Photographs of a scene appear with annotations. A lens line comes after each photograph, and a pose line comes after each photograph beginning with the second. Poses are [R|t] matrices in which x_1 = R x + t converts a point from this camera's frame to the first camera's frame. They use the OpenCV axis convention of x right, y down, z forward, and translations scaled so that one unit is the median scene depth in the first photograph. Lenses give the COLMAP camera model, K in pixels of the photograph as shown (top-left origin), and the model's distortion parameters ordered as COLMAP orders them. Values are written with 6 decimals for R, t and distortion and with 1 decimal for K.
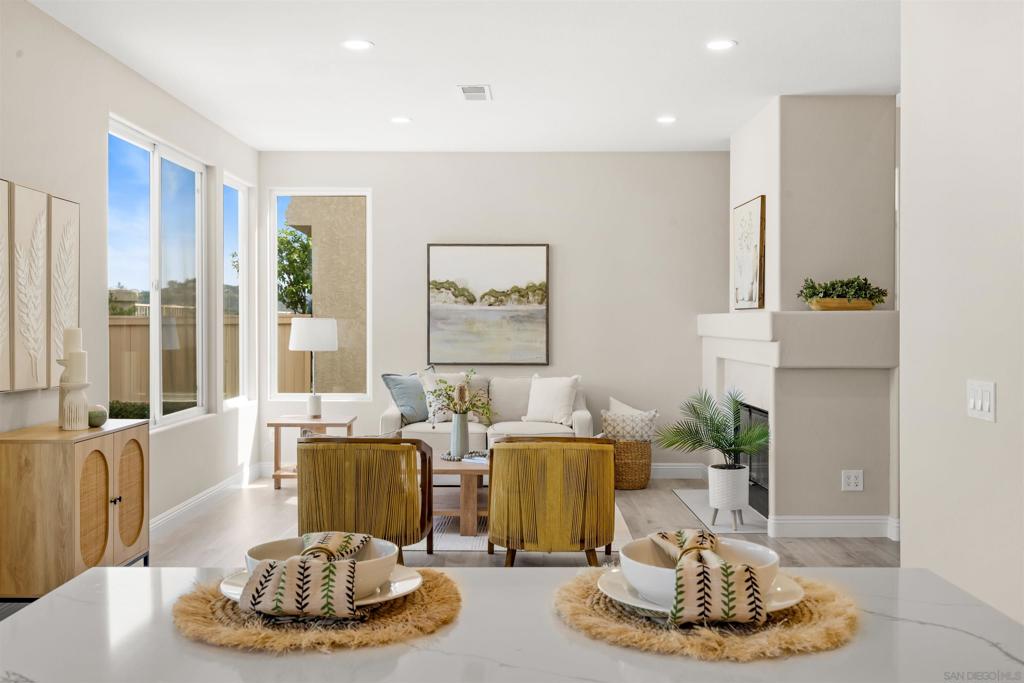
lens RADIAL K [[944.4, 0, 512.0], [0, 944.4, 341.5], [0, 0, 1]] dist [0.005383, 0.008835]
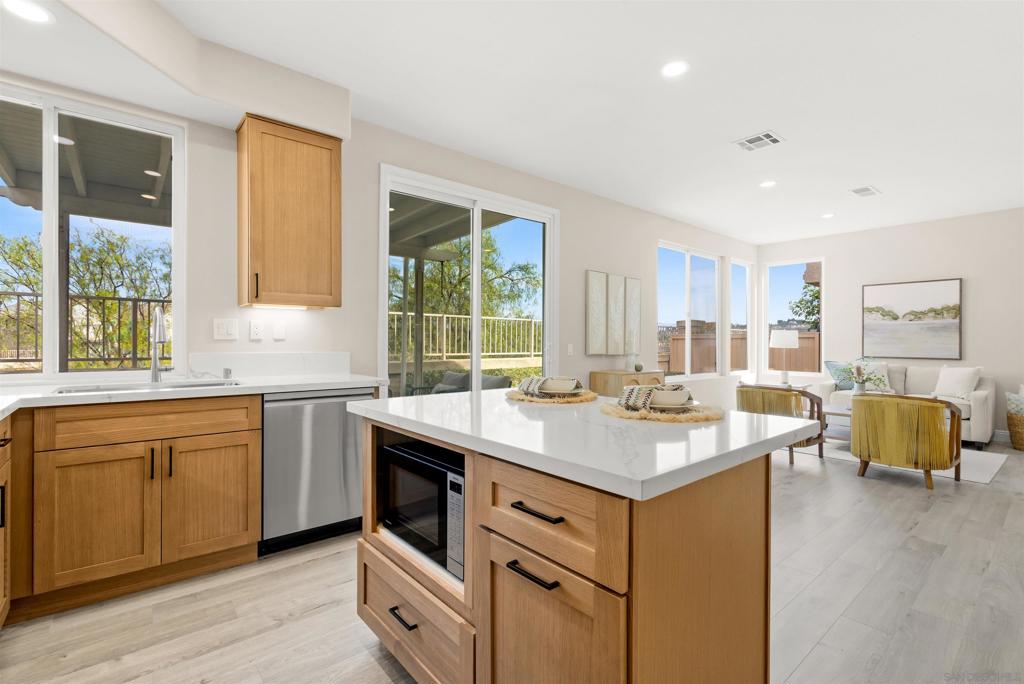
lens RADIAL K [[469.5, 0, 512.0], [0, 469.5, 342.0], [0, 0, 1]] dist [-0.001608, 0.000041]
pose [[0.649592, 0.004297, -0.760271, 0.139750], [-0.020859, 0.999708, -0.012172, 0.020522], [0.759997, 0.023765, 0.649492, -0.011119]]
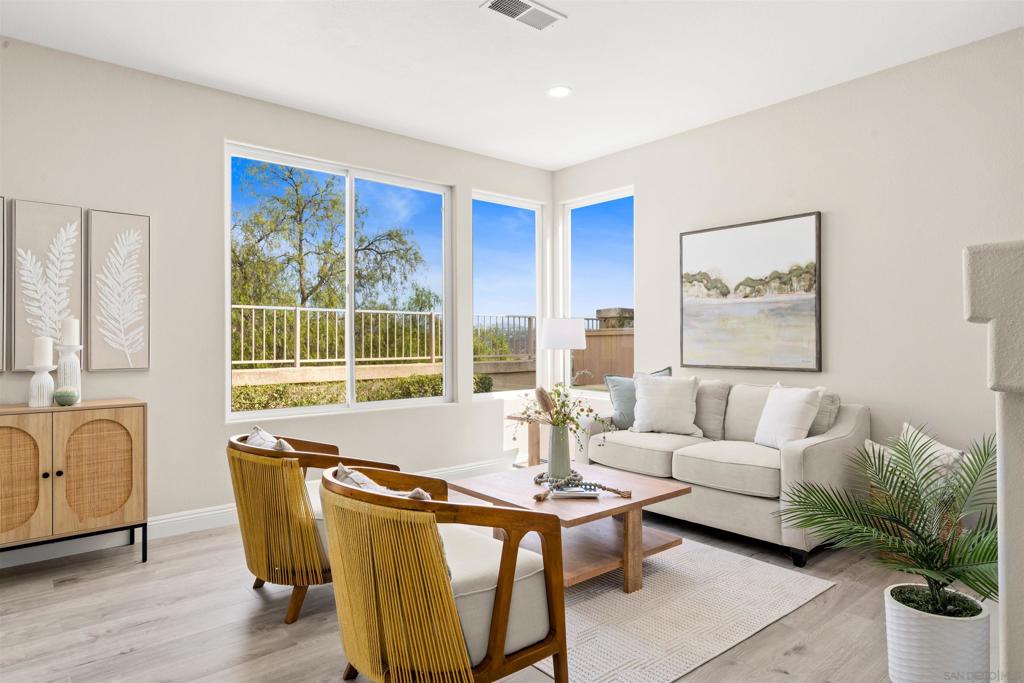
lens RADIAL K [[602.7, 0, 512.0], [0, 602.7, 341.5], [0, 0, 1]] dist [-0.003047, -0.000134]
pose [[0.657073, -0.002432, -0.753823, 0.240544], [-0.009831, 0.999882, -0.011795, 0.008932], [0.753763, 0.015161, 0.656971, 0.499131]]
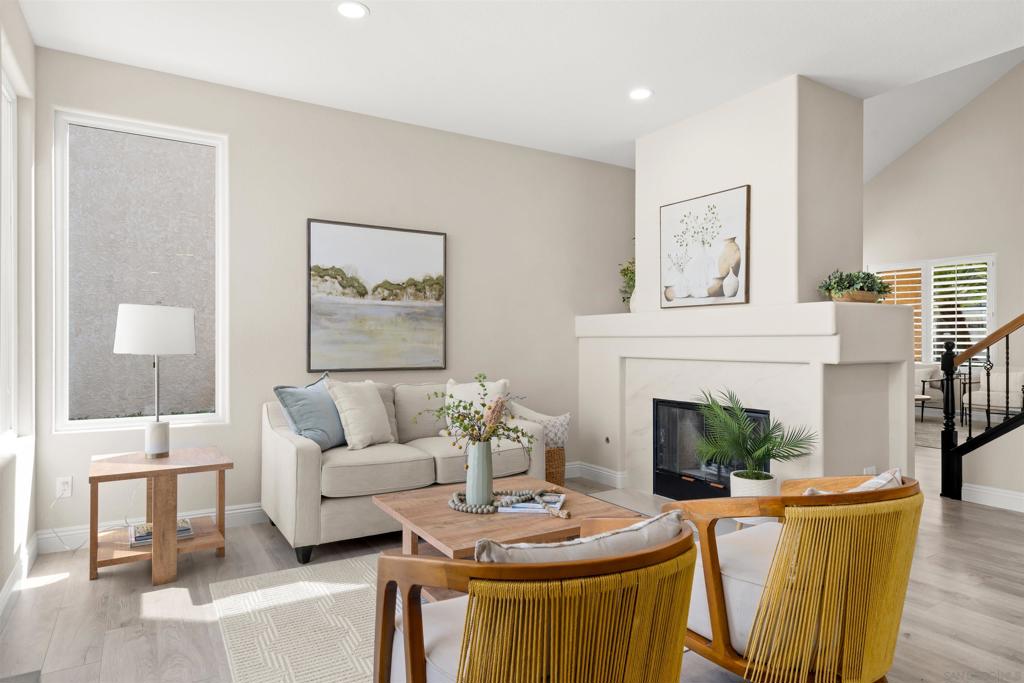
lens RADIAL K [[594.9, 0, 494.8], [0, 594.9, 344.6], [0, 0, 1]] dist [0.003376, 0.001005]
pose [[0.849471, -0.002582, 0.527629, -0.218898], [0.011406, 0.999844, -0.013470, 0.010075], [-0.527512, 0.017460, 0.849368, 0.498671]]
